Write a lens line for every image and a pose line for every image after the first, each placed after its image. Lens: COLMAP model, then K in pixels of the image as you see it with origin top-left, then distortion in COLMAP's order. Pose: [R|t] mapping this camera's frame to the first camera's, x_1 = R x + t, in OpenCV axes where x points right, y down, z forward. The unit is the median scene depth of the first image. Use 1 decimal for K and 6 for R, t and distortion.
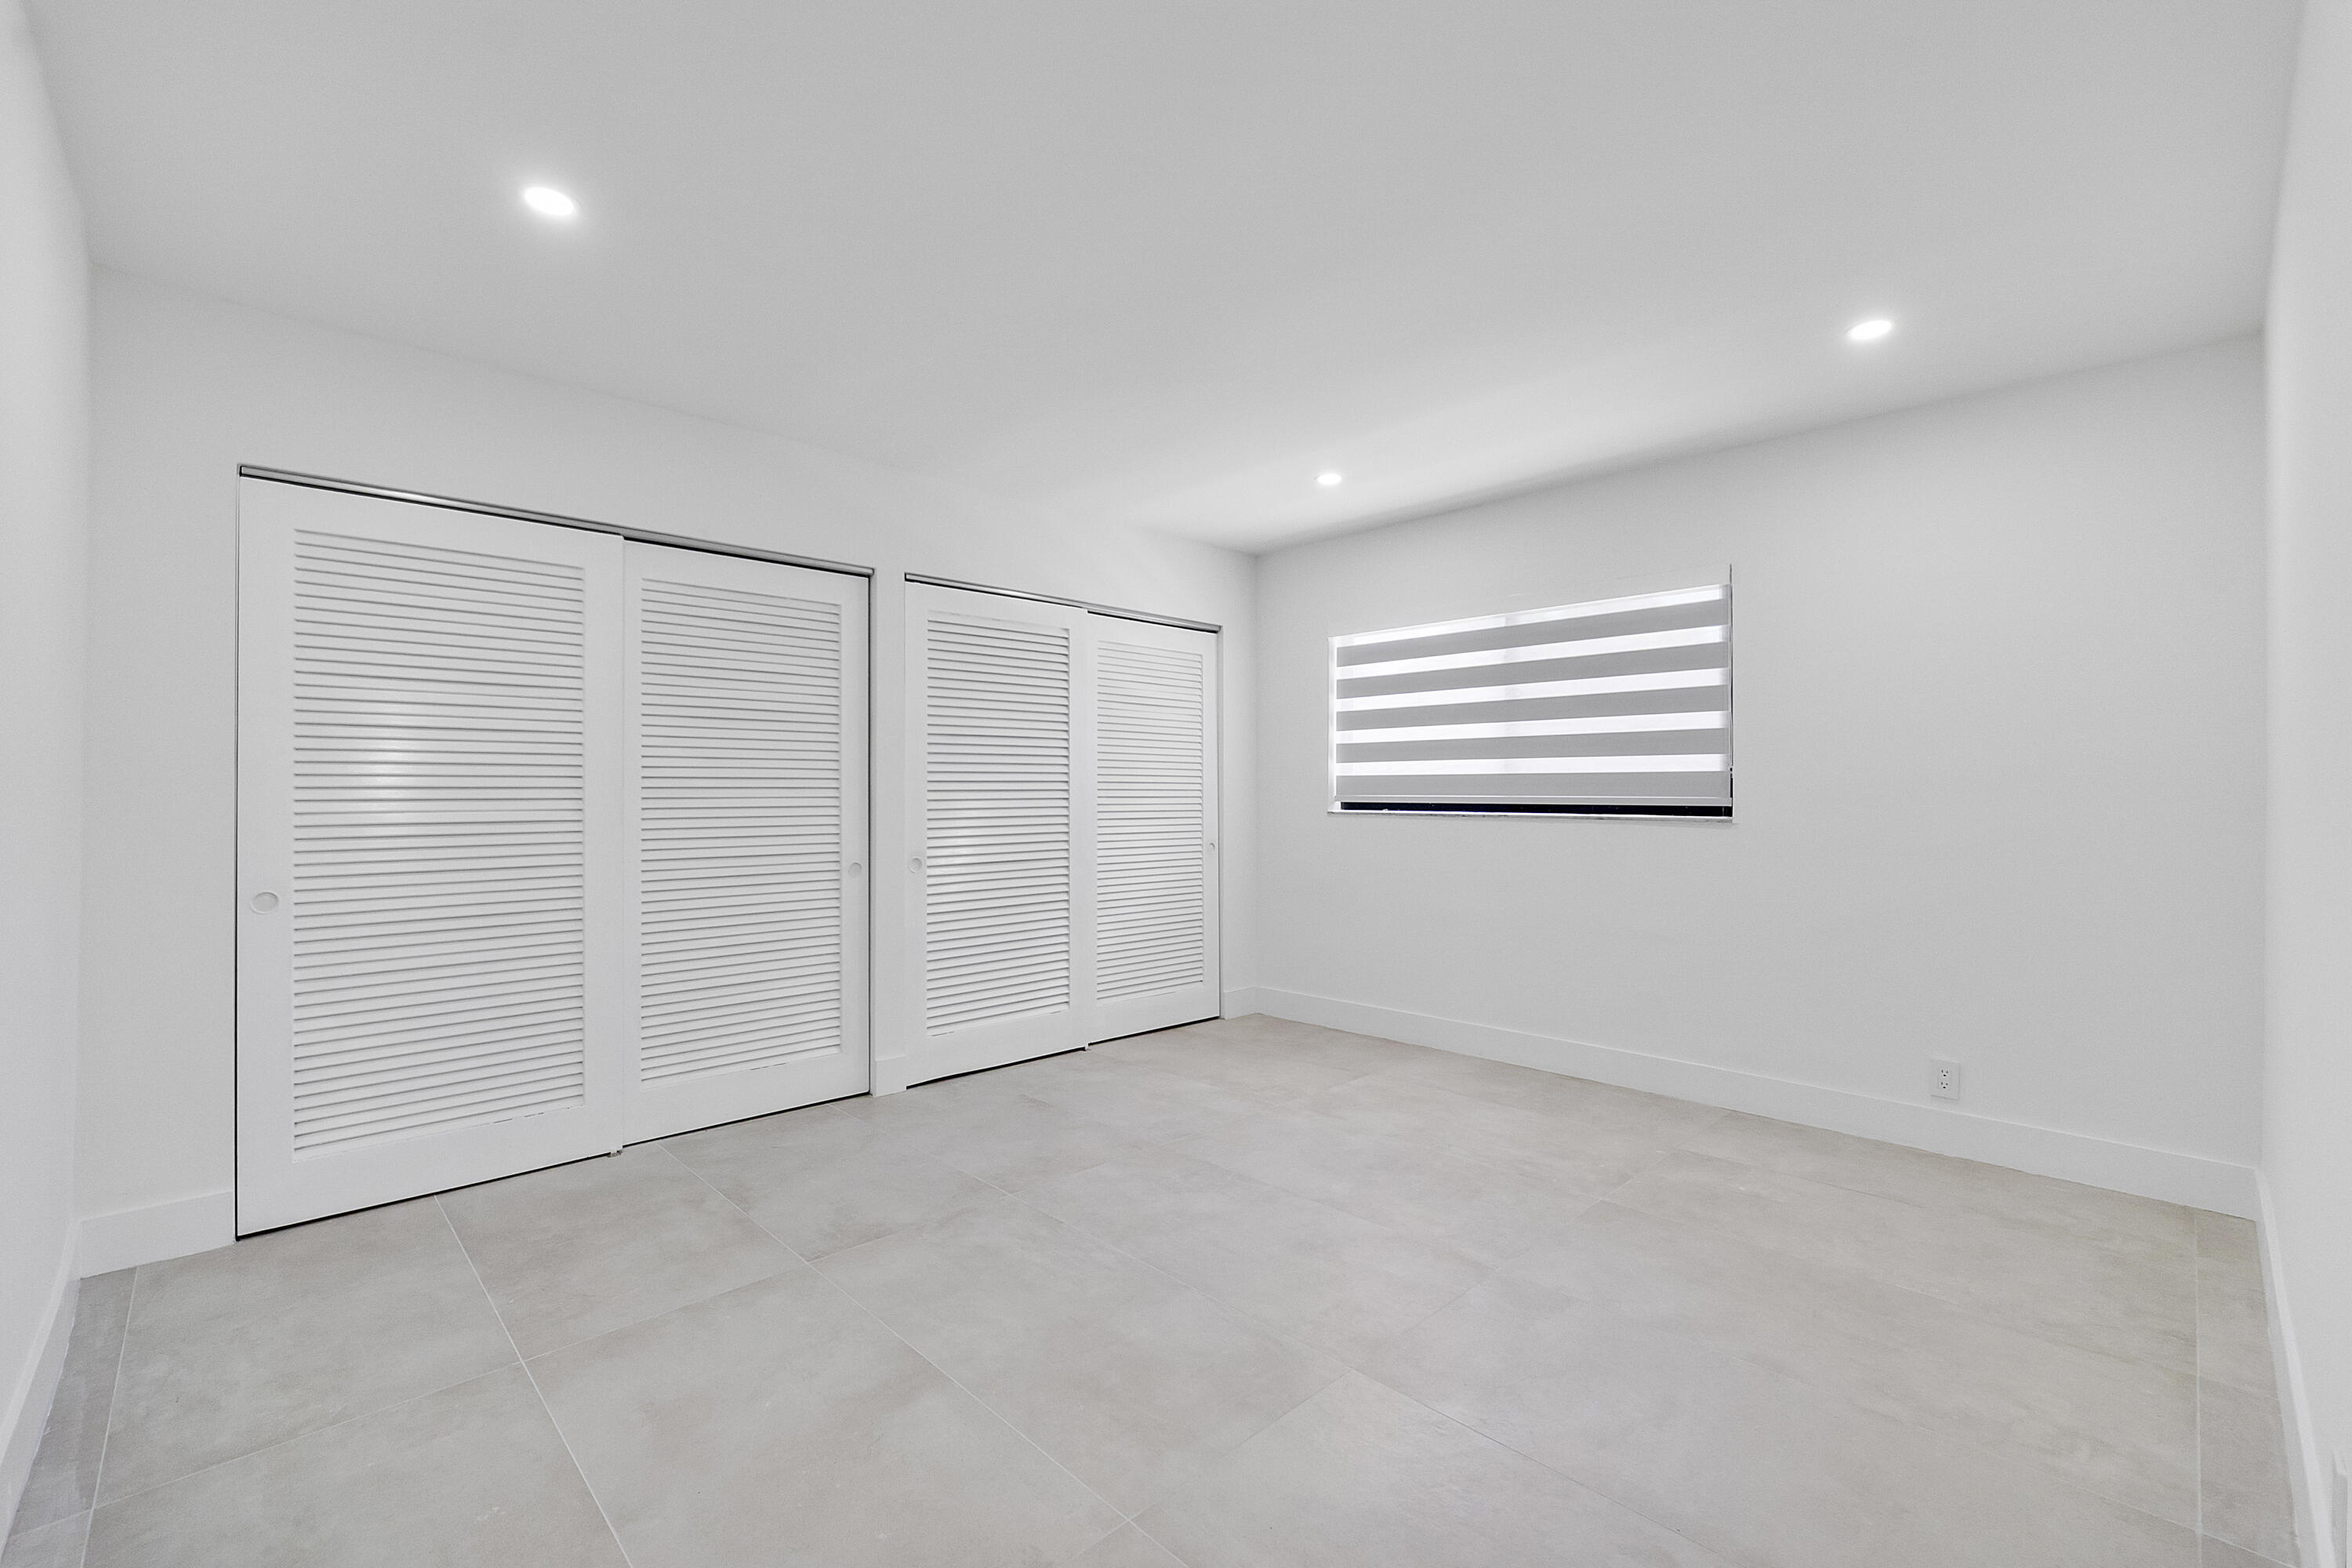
lens RADIAL K [[986.3, 0, 1176.0], [0, 986.3, 784.0], [0, 0, 1]] dist [-0.005615, -0.000568]
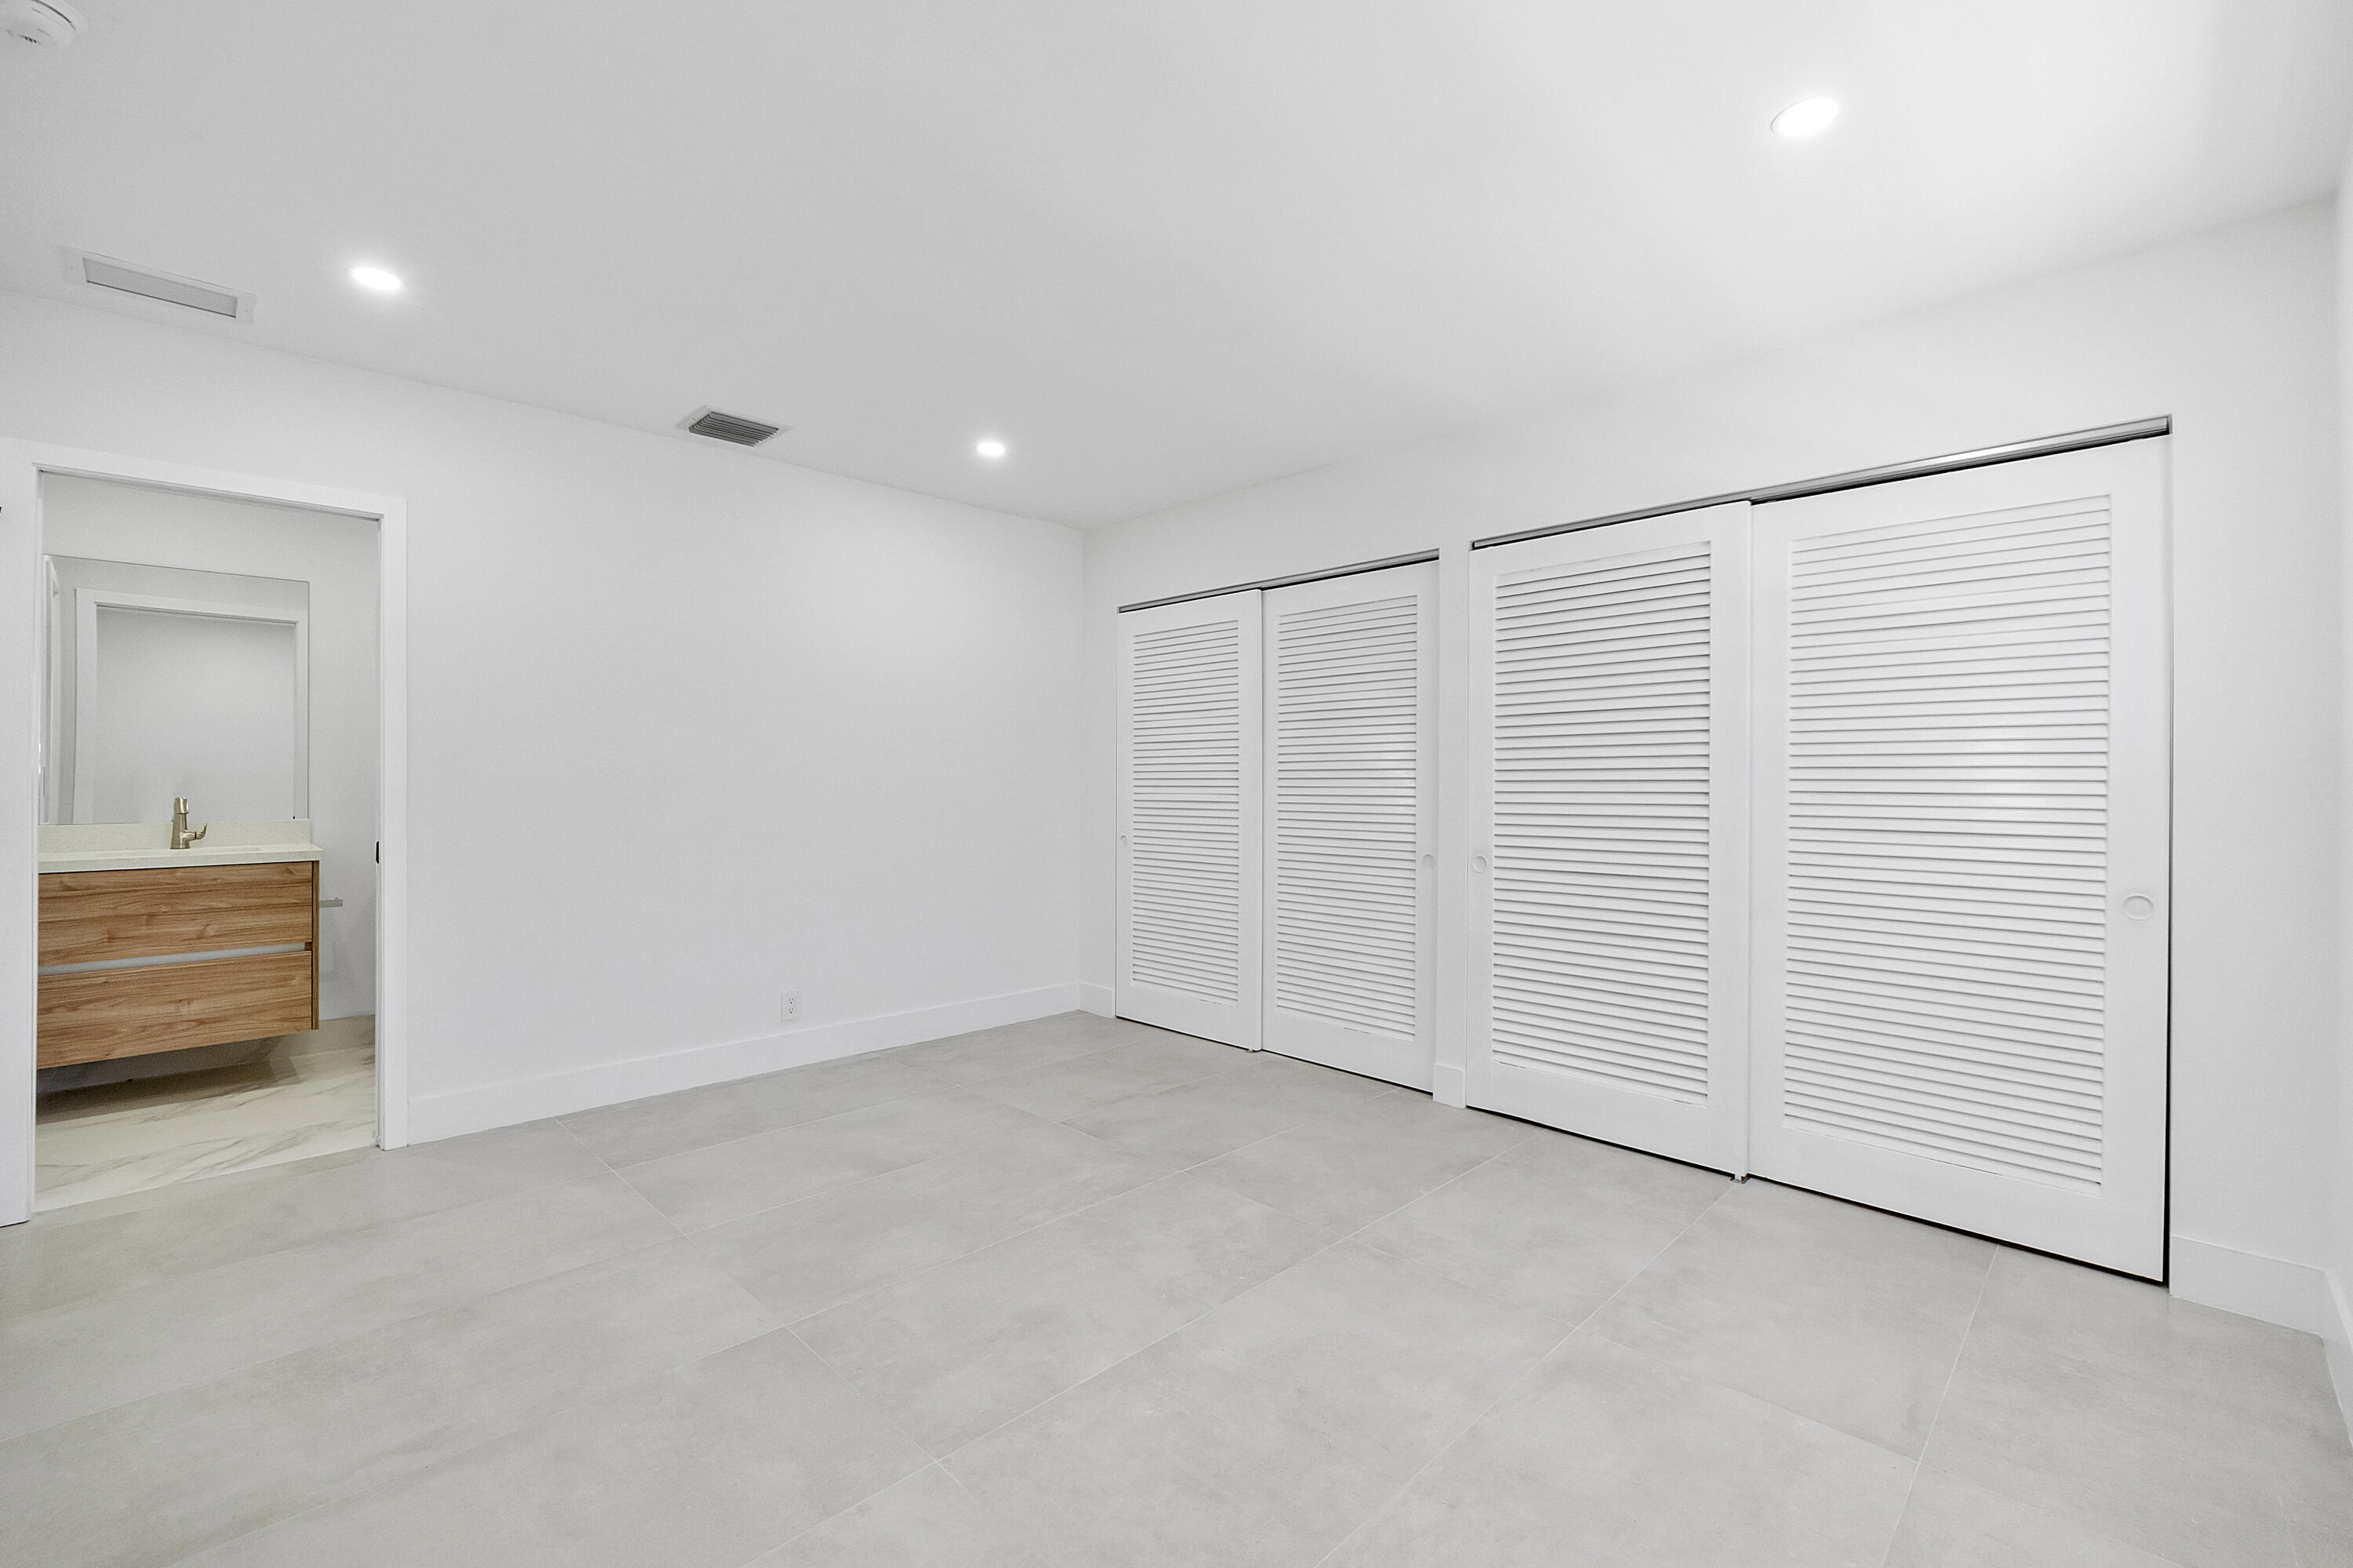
lens RADIAL K [[986.8, 0, 1176.5], [0, 986.8, 784.0], [0, 0, 1]] dist [-0.005615, -0.000568]
pose [[0.027350, 0.002256, -0.999623, 0.740470], [0.003836, 0.999990, 0.002361, 0.007374], [0.999619, -0.003900, 0.027342, 0.830030]]
